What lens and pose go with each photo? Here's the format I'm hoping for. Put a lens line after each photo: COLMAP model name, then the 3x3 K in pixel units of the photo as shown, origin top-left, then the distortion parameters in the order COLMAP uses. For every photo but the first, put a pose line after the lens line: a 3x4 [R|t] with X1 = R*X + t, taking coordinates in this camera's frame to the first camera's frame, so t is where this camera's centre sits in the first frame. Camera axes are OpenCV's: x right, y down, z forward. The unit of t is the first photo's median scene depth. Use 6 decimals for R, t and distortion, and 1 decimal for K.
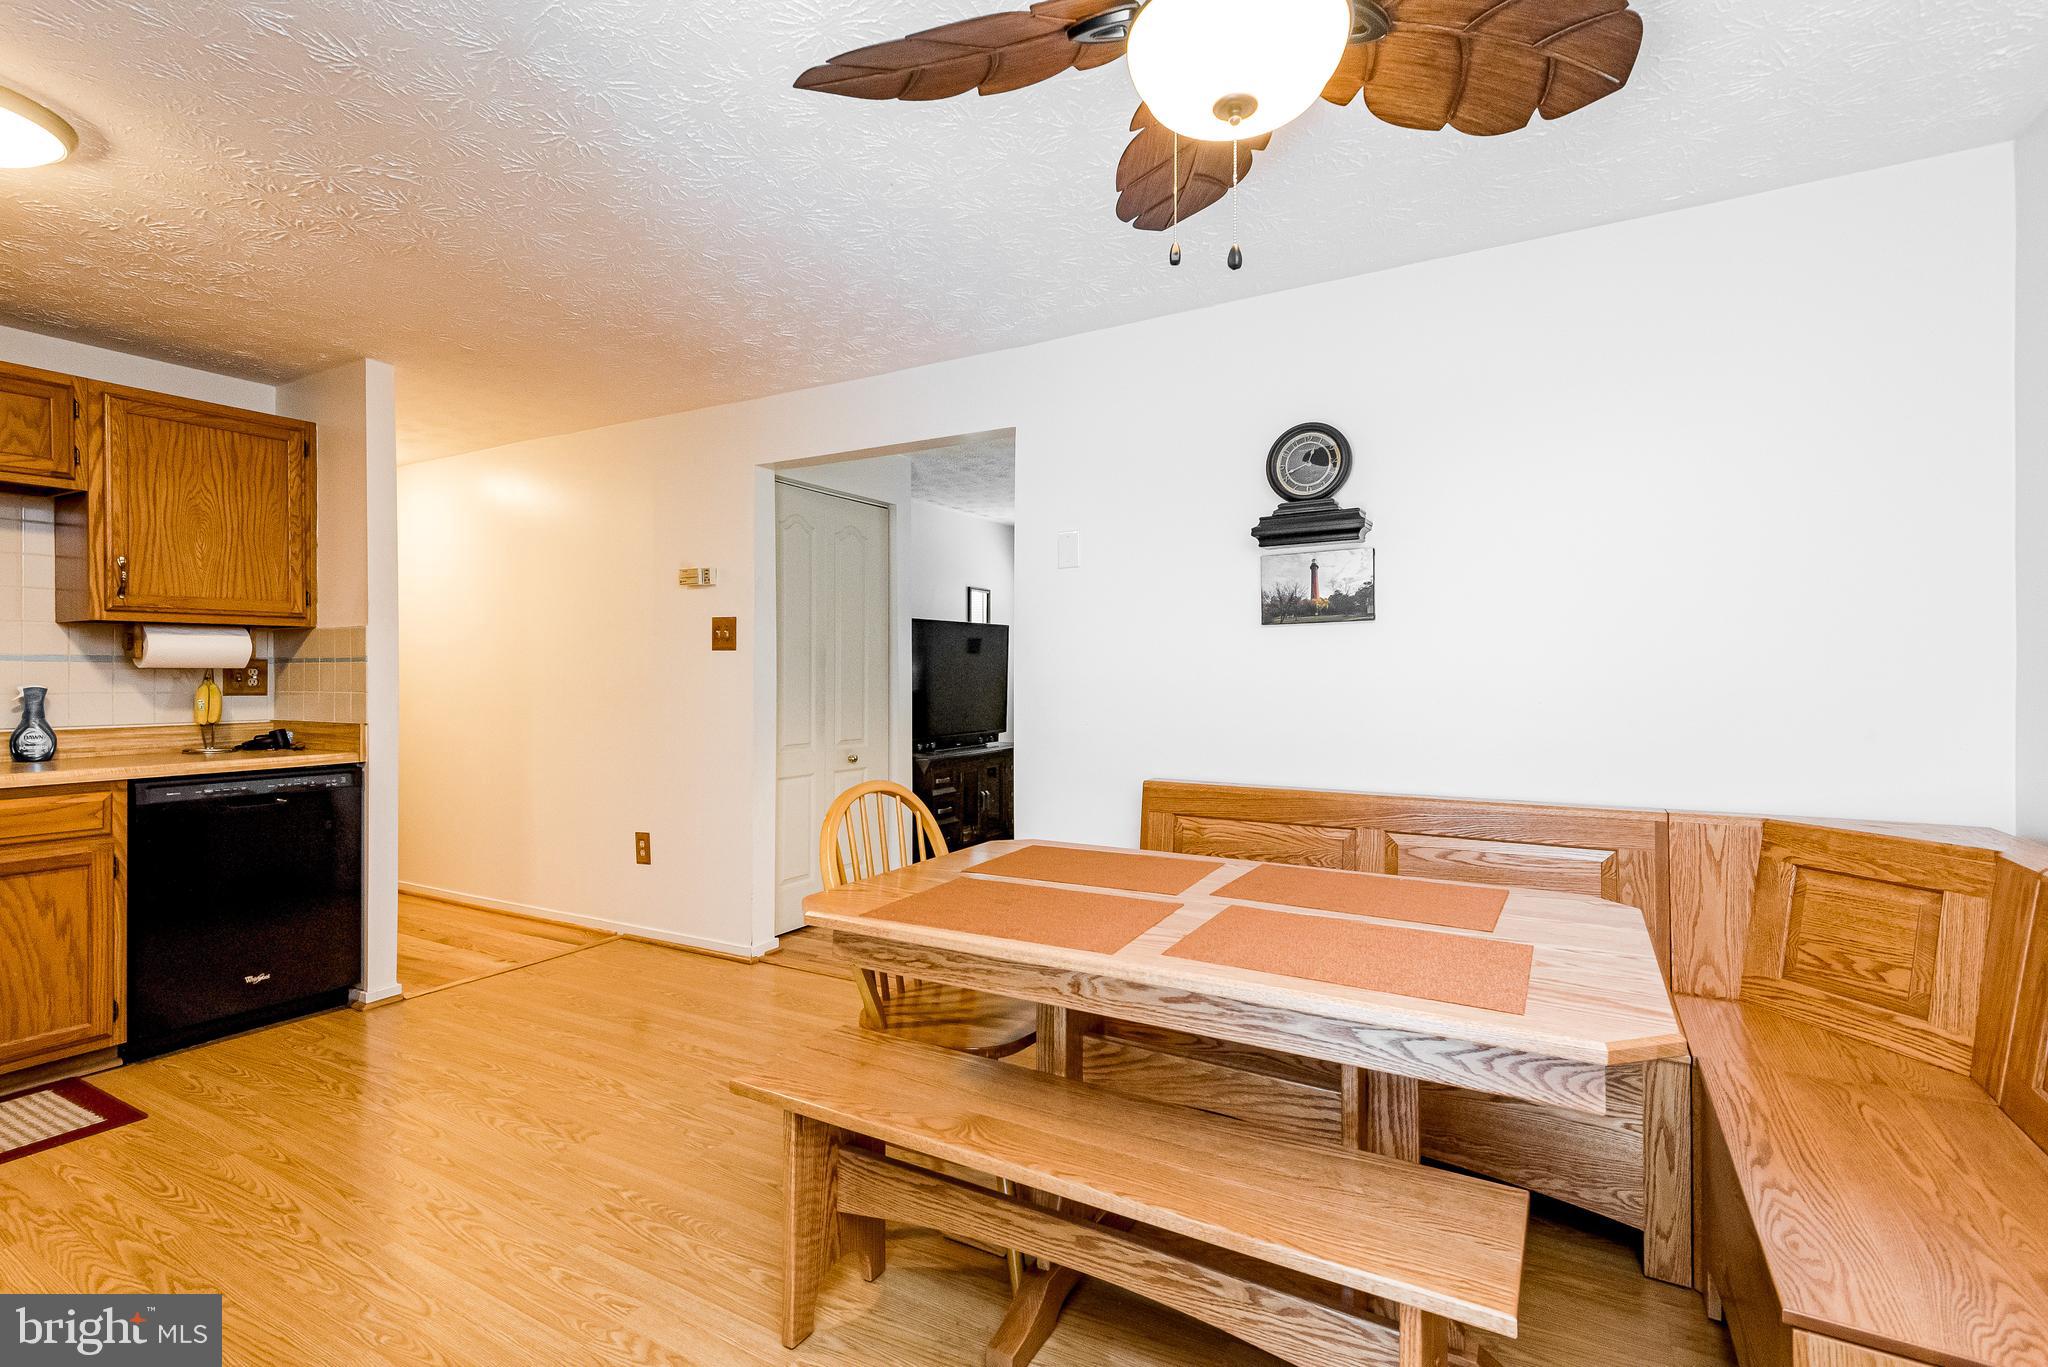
lens RADIAL K [[940.7, 0, 1023.0], [0, 940.7, 679.0], [0, 0, 1]] dist [0.001277, 0.000086]
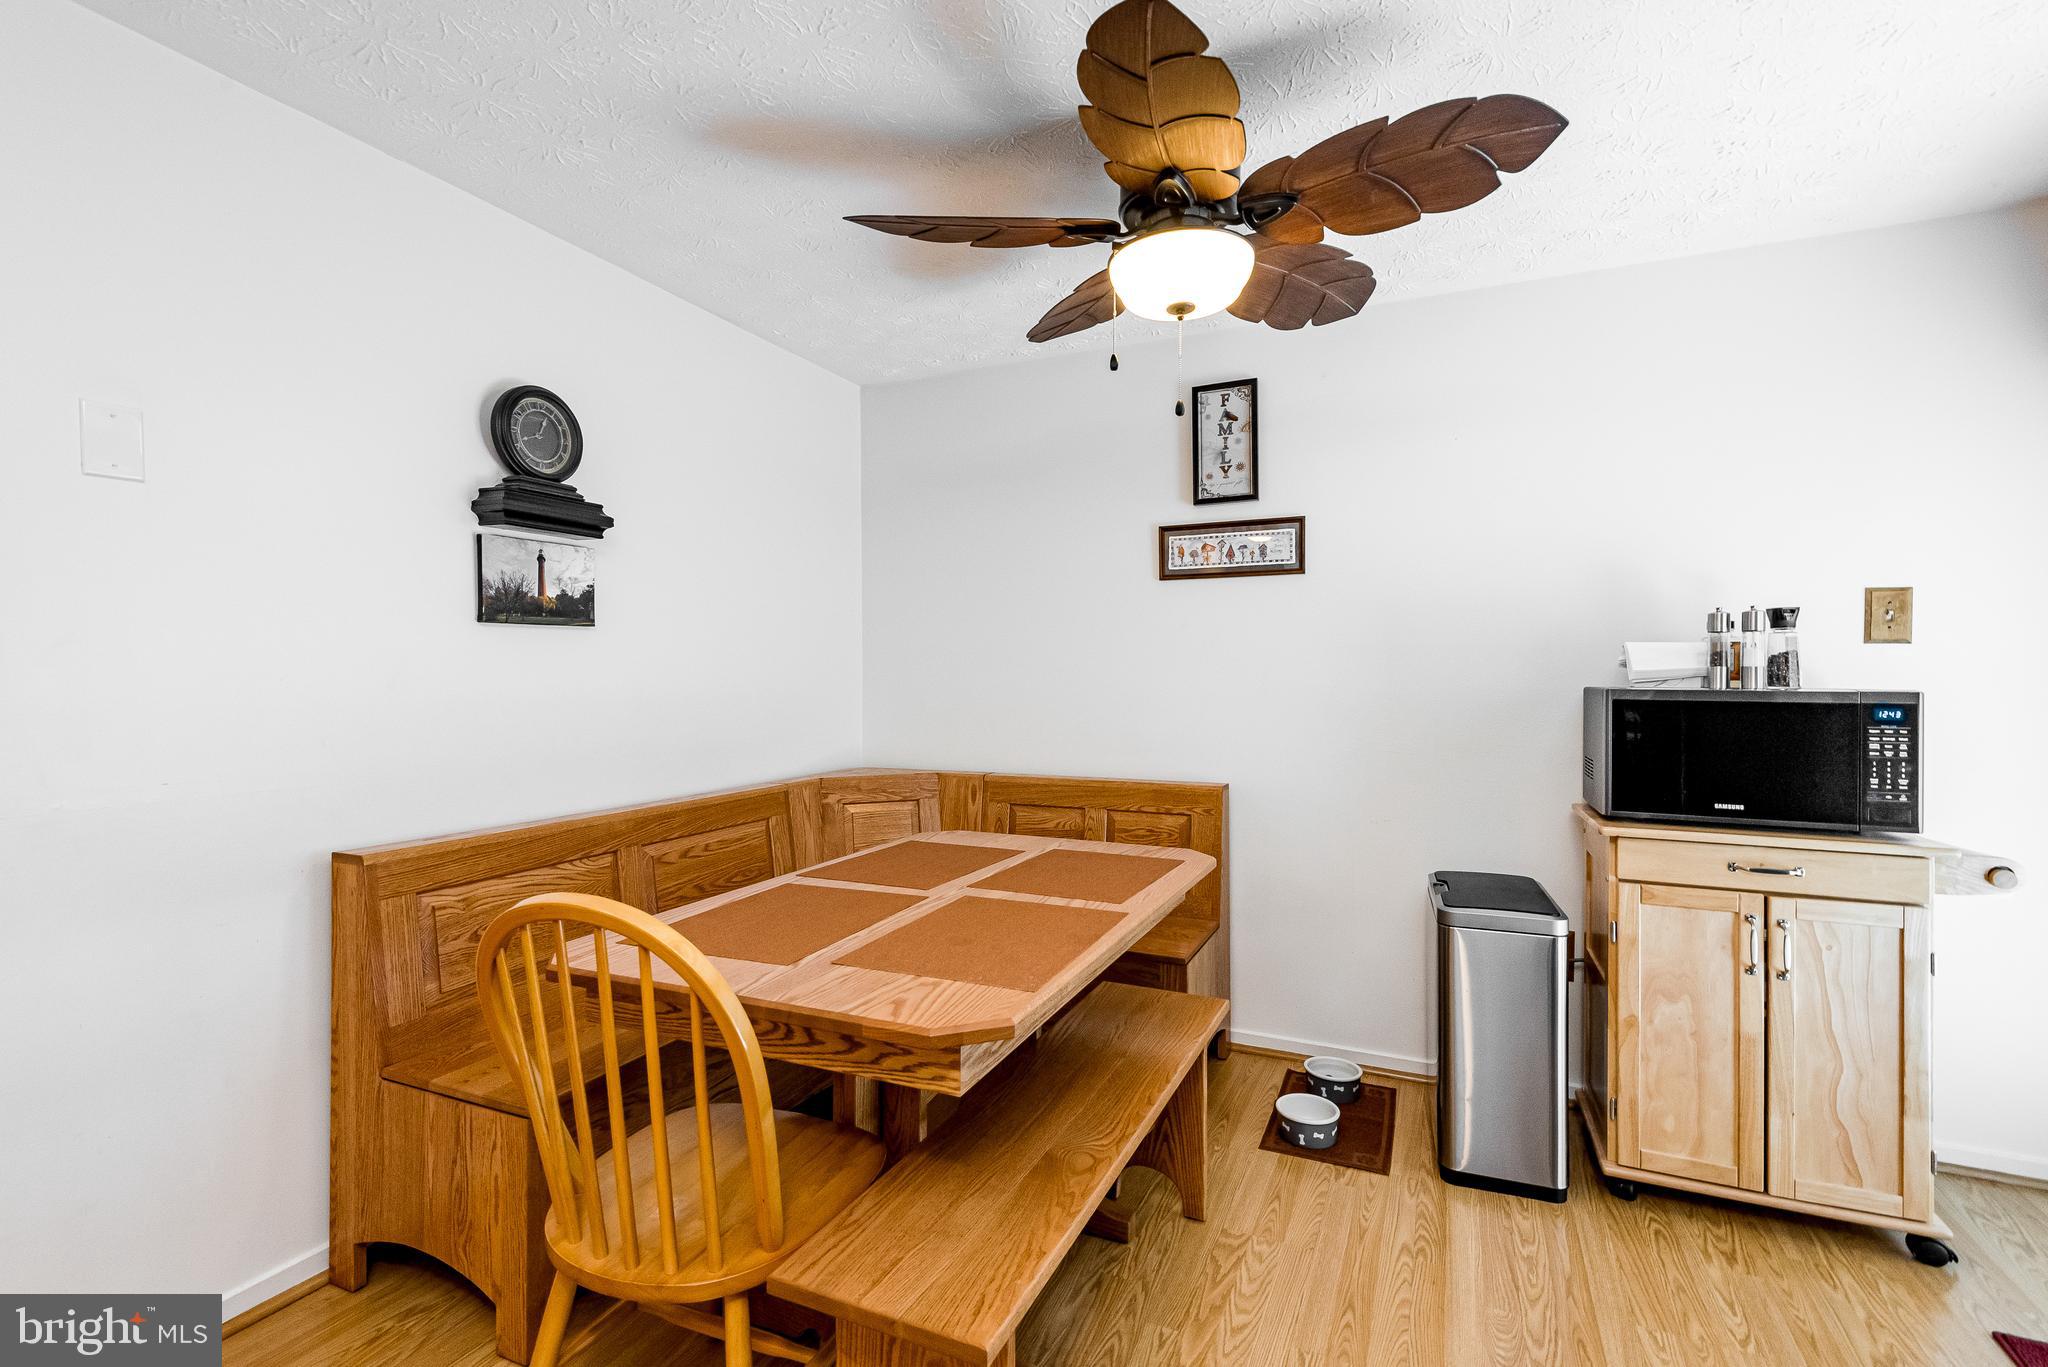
lens RADIAL K [[940.7, 0, 1021.0], [0, 940.7, 680.5], [0, 0, 1]] dist [0.001277, 0.000086]
pose [[-0.096551, -0.007148, 0.995302, -0.580771], [0.008350, 0.999933, 0.007991, -0.012593], [-0.995293, 0.009083, -0.096485, 0.655455]]
